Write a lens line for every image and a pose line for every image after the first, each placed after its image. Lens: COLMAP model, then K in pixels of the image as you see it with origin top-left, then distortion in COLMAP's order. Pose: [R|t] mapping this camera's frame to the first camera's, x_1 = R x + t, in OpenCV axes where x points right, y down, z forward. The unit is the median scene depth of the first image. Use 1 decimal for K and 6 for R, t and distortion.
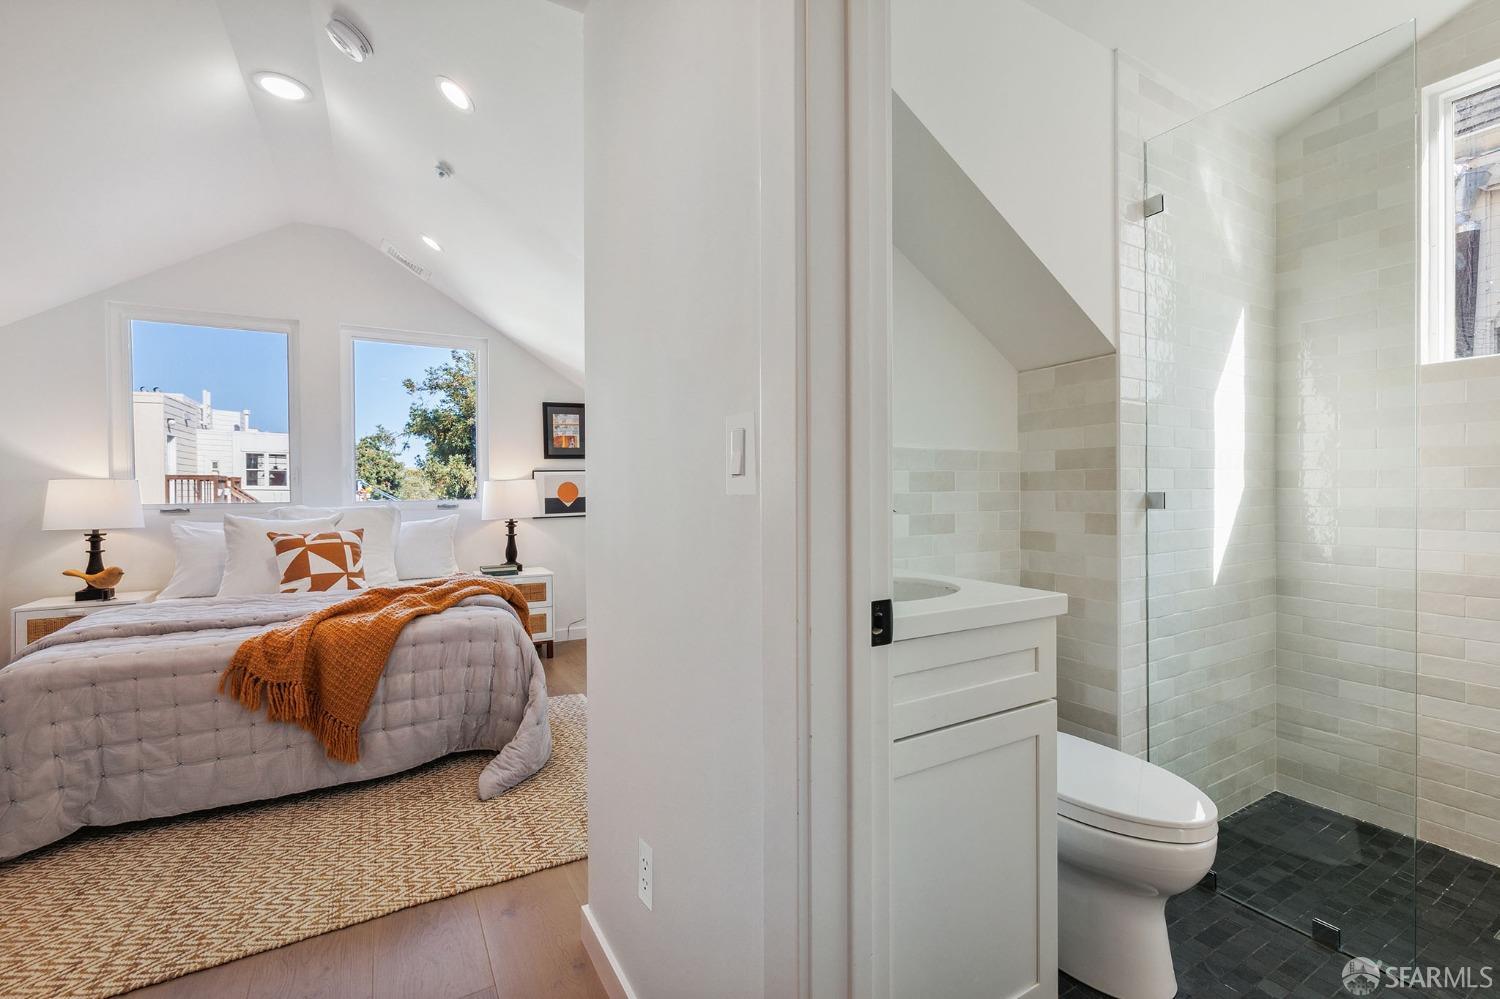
lens RADIAL K [[647.3, 0, 759.0], [0, 647.3, 492.6], [0, 0, 1]] dist [-0.001984, -0.000646]
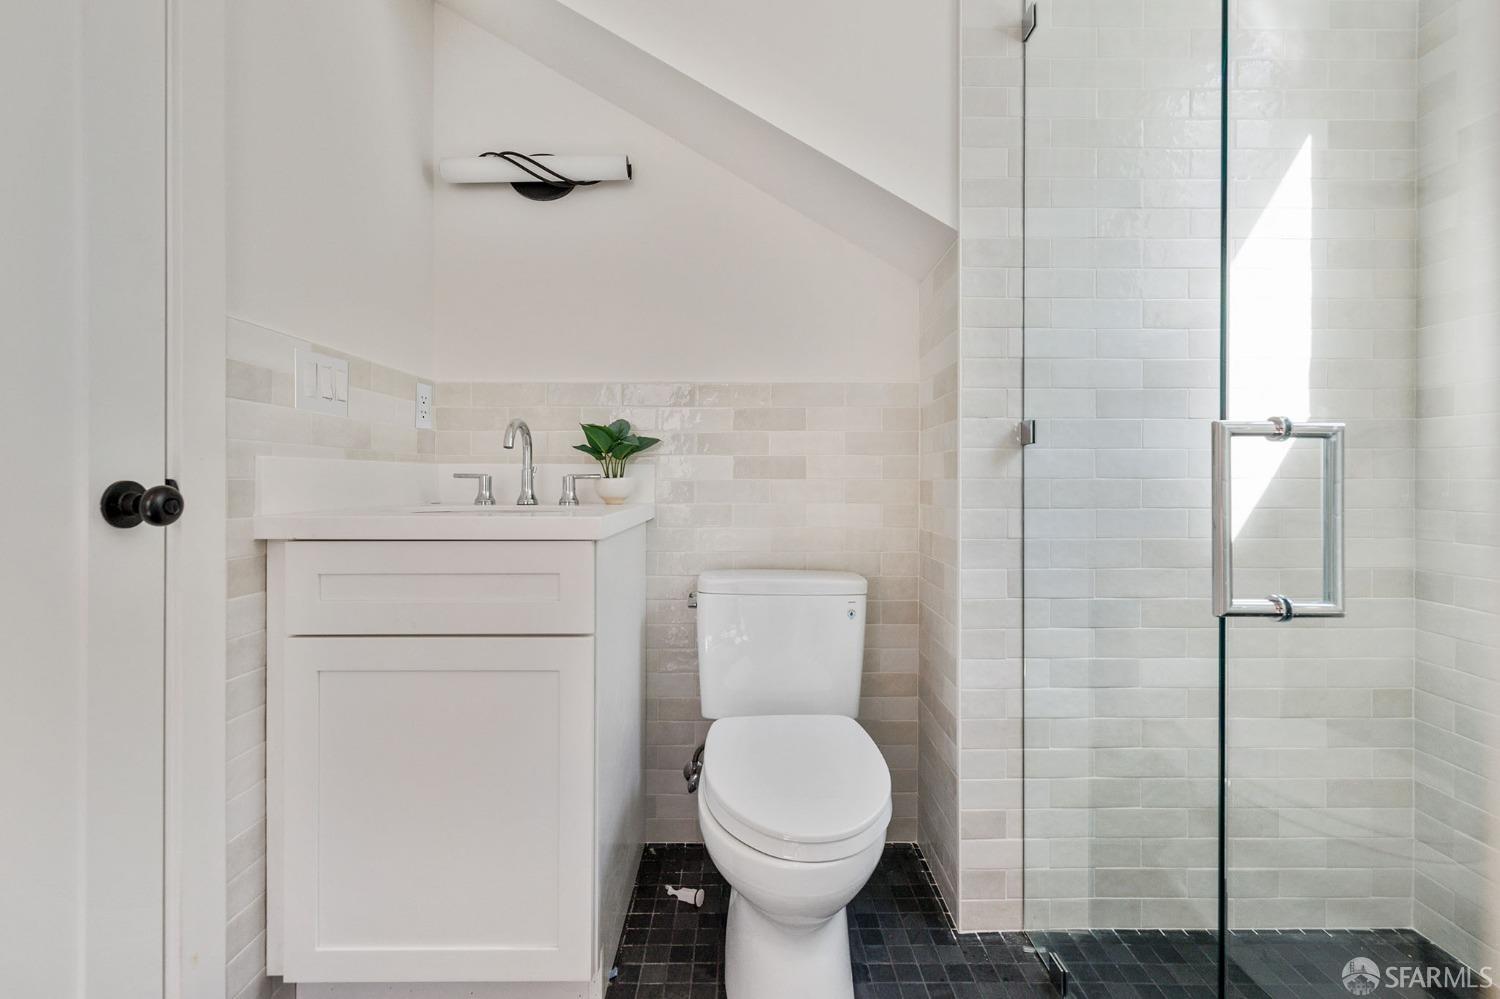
lens RADIAL K [[647.3, 0, 748.4], [0, 647.3, 478.2], [0, 0, 1]] dist [-0.001984, -0.000646]
pose [[0.859594, 0.004063, -0.510962, 1.123507], [-0.010468, 0.999899, -0.009659, 0.115824], [0.510871, 0.013652, 0.859549, 0.351375]]
